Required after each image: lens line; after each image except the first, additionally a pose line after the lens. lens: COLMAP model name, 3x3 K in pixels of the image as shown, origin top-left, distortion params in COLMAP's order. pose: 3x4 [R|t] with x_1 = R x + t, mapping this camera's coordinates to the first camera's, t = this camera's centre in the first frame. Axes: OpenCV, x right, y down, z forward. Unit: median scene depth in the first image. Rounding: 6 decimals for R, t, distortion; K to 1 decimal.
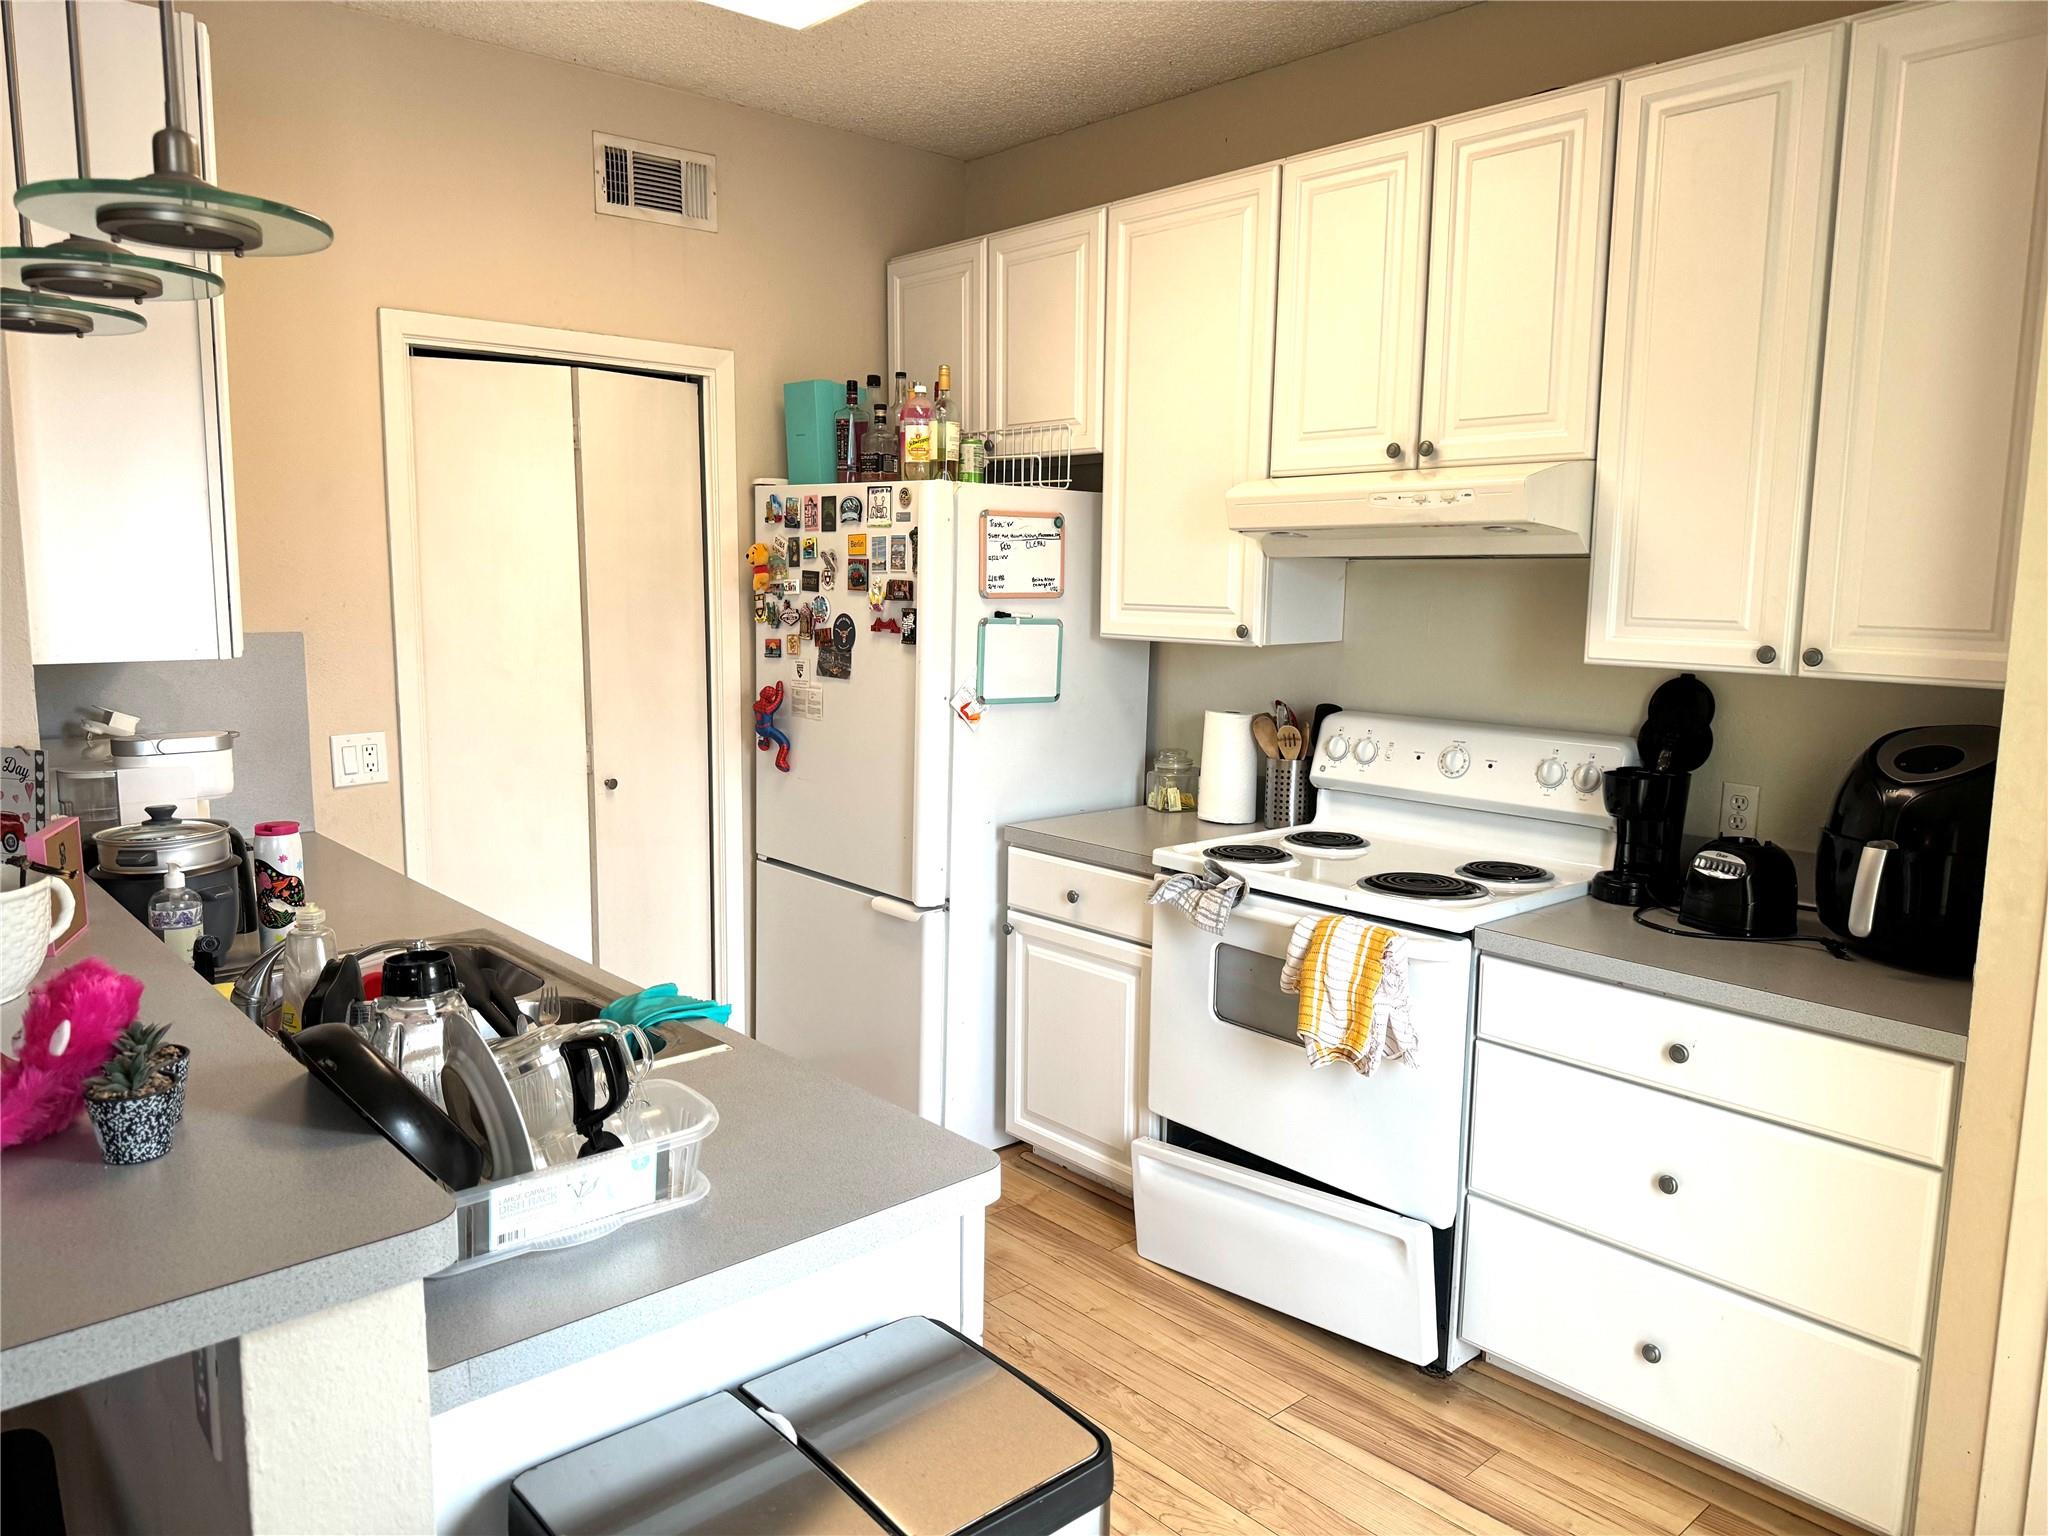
lens RADIAL K [[1462.6, 0, 1011.6], [0, 1462.6, 770.2], [0, 0, 1]] dist [0.040721, -0.075815]
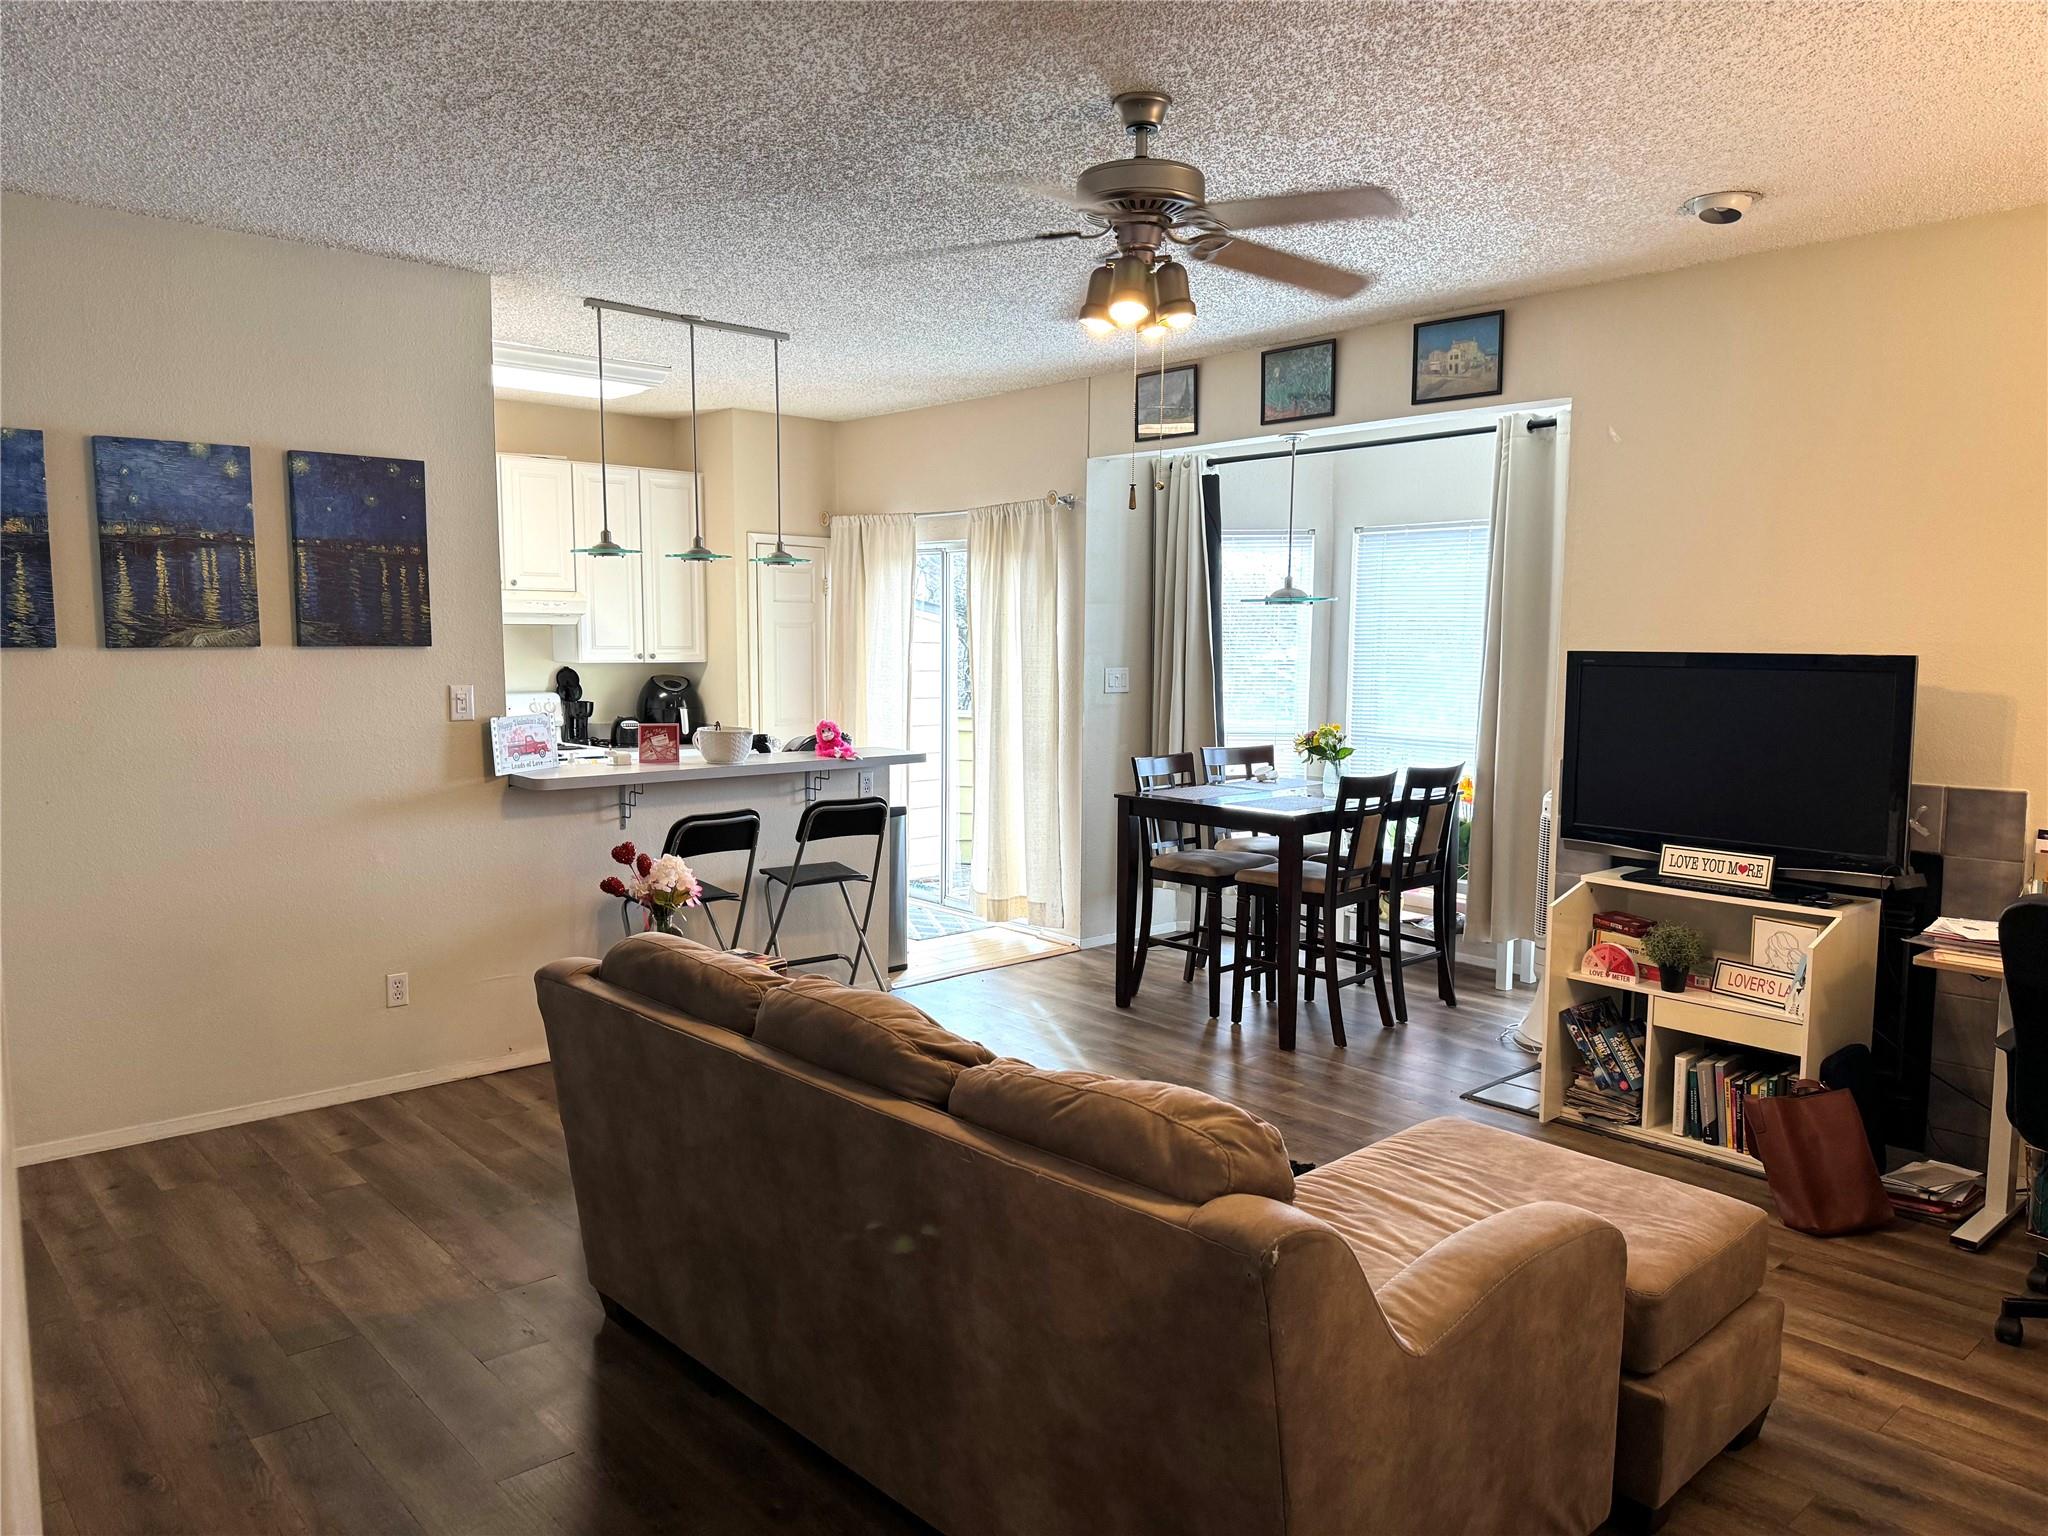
lens RADIAL K [[1462.6, 0, 1024.2], [0, 1462.6, 773.2], [0, 0, 1]] dist [0.040721, -0.075815]
pose [[-0.018220, -0.106868, 0.994106, -1.901558], [0.132760, 0.985209, 0.108345, -0.043814], [-0.990981, 0.133951, -0.003763, 0.150097]]
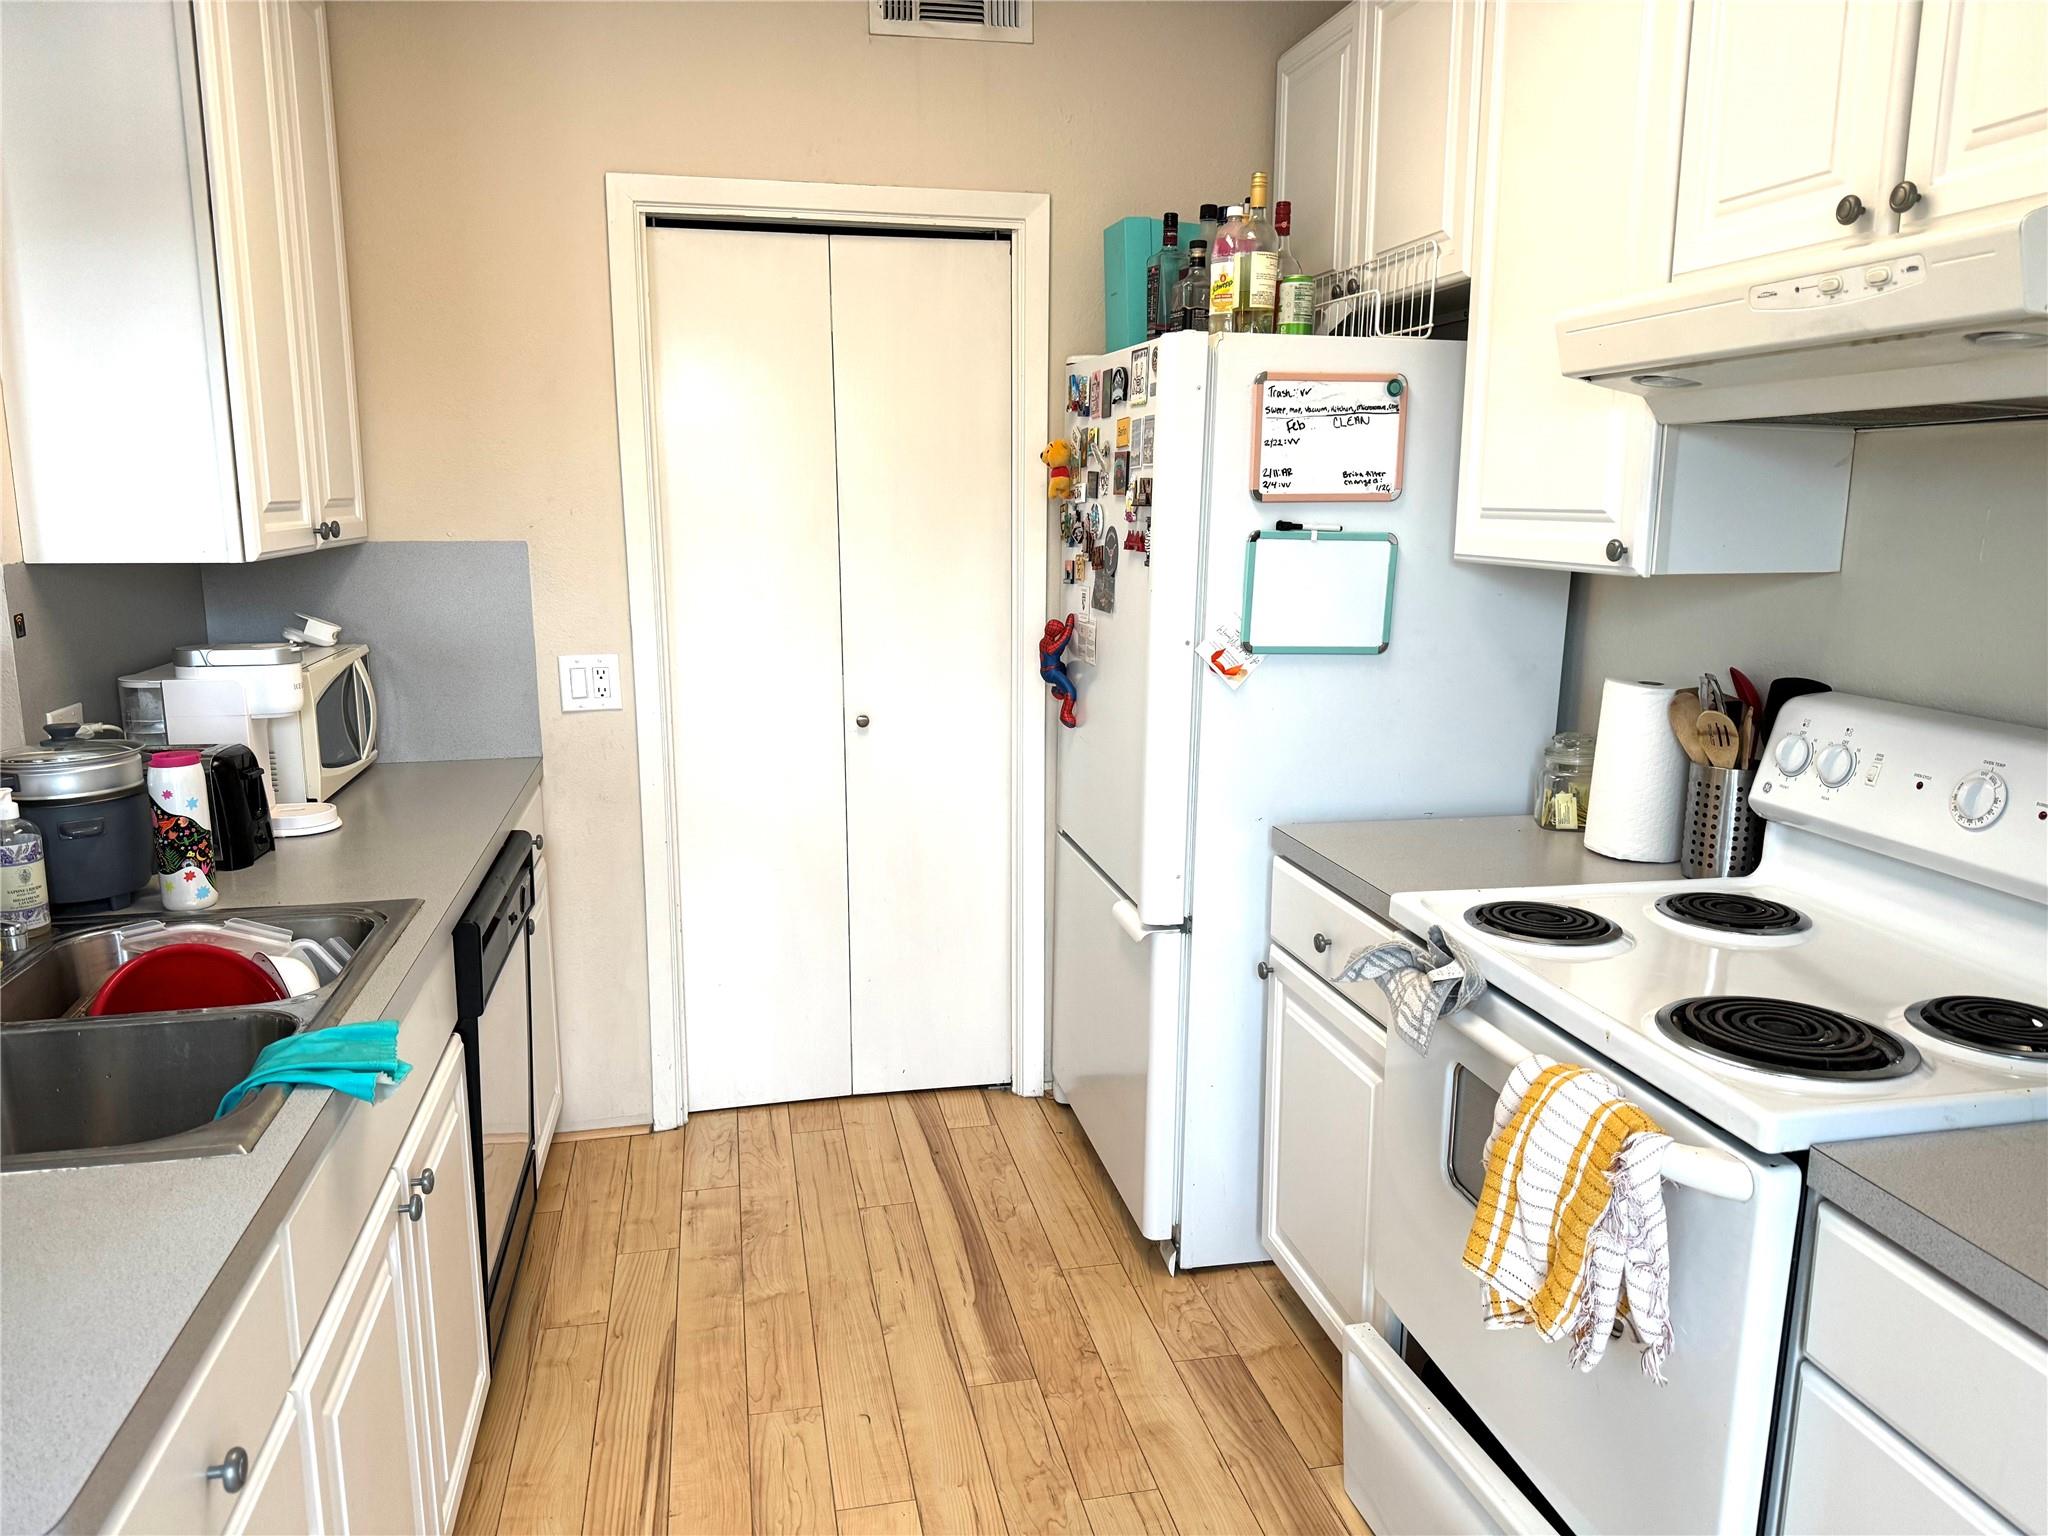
lens RADIAL K [[1462.6, 0, 1001.9], [0, 1462.6, 781.8], [0, 0, 1]] dist [0.040721, -0.075815]
pose [[0.864608, 0.088359, -0.494617, 0.233036], [-0.062273, 0.995670, 0.069013, -0.024637], [0.498574, -0.028867, 0.866366, 0.325454]]
